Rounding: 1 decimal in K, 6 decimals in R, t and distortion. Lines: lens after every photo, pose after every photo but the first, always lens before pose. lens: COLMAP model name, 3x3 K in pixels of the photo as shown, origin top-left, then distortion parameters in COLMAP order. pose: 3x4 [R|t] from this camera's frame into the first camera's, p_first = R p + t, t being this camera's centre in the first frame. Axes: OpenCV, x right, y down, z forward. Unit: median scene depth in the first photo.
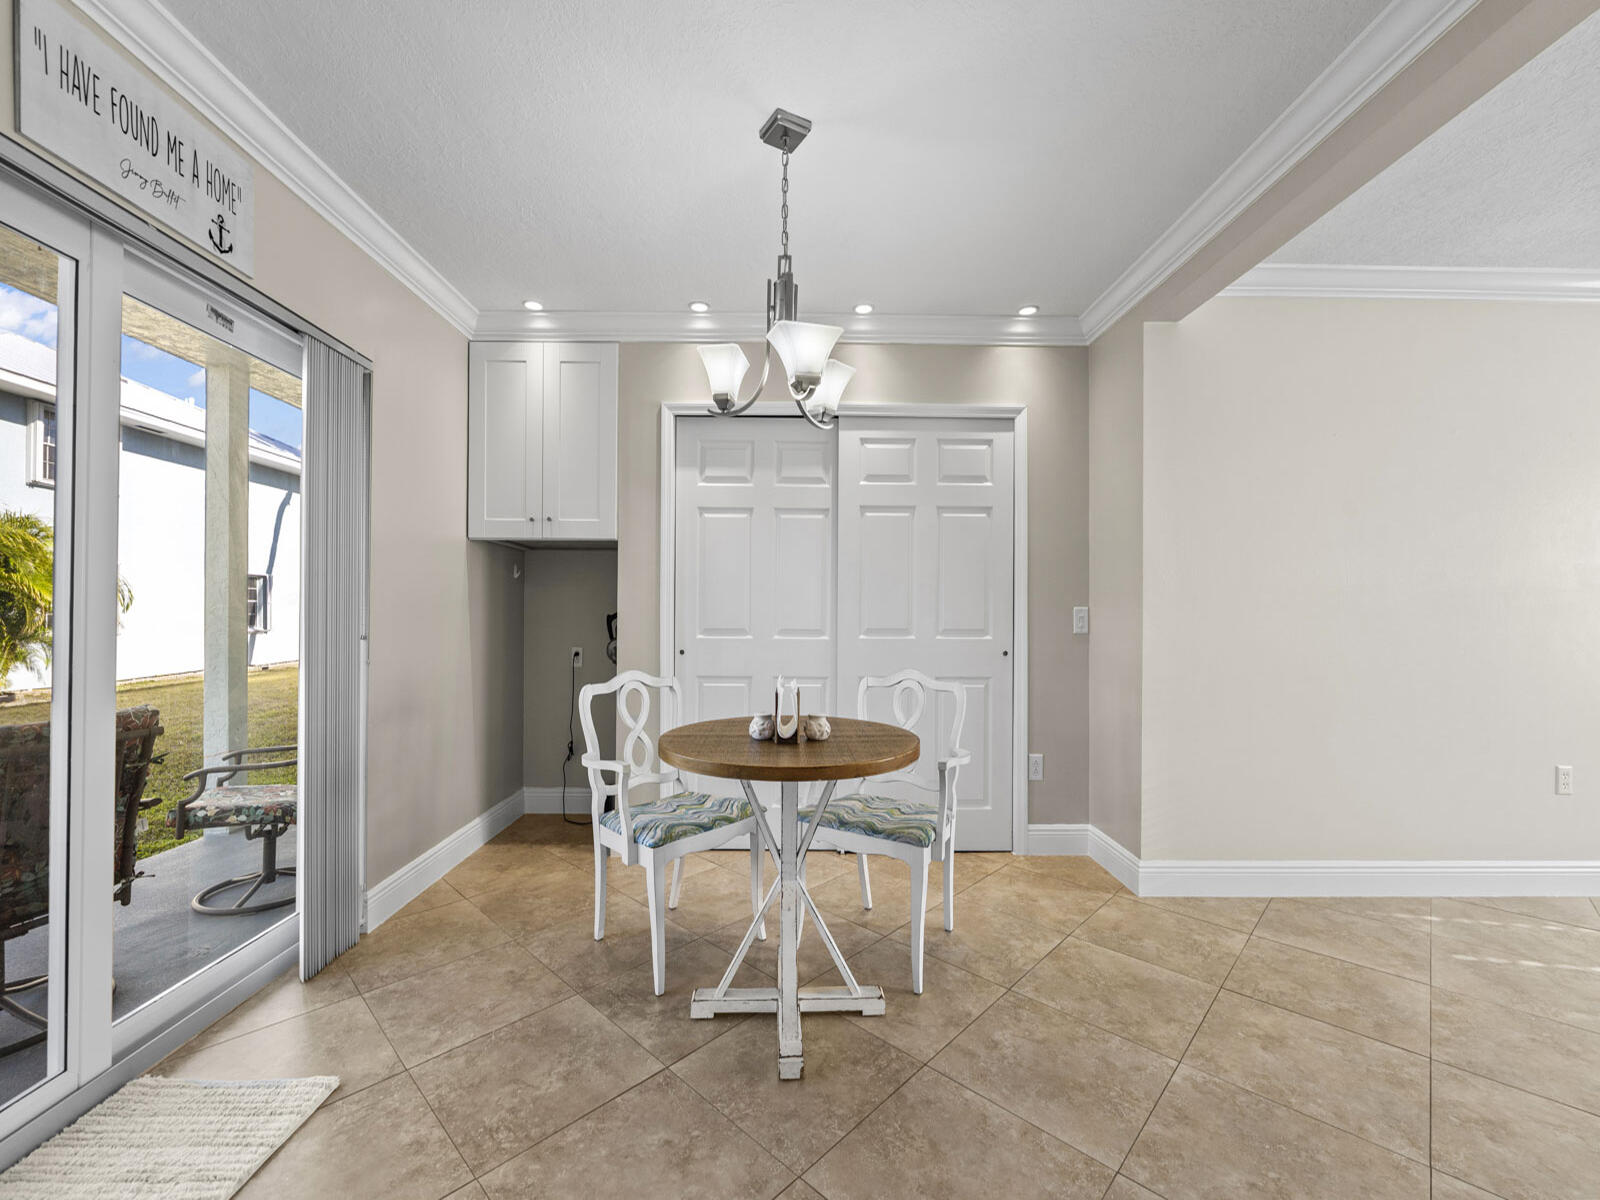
lens RADIAL K [[653.9, 0, 791.7], [0, 653.9, 612.9], [0, 0, 1]] dist [0.002110, -0.000489]
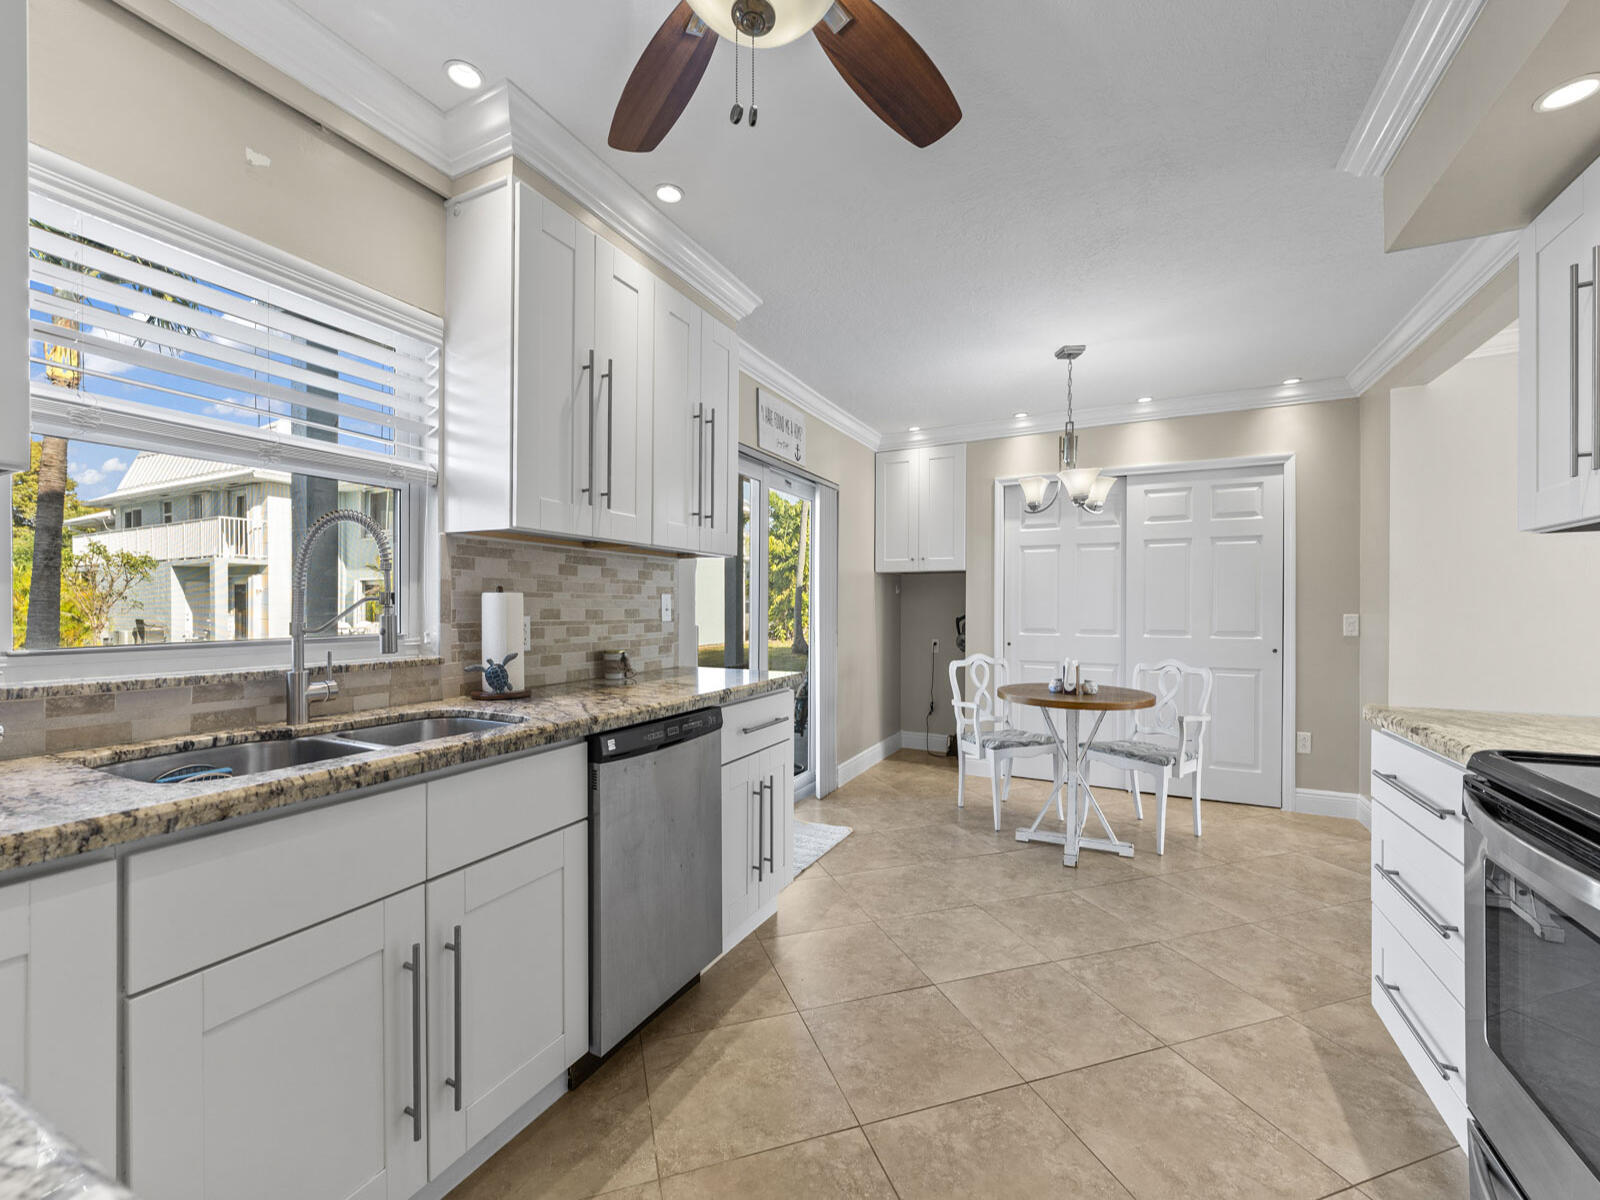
lens RADIAL K [[653.9, 0, 797.4], [0, 653.9, 607.2], [0, 0, 1]] dist [0.002110, -0.000489]
pose [[0.889225, -0.001975, -0.457466, 0.110776], [0.002311, 0.999997, 0.000176, -0.032424], [0.457464, -0.001214, 0.889227, -0.706970]]
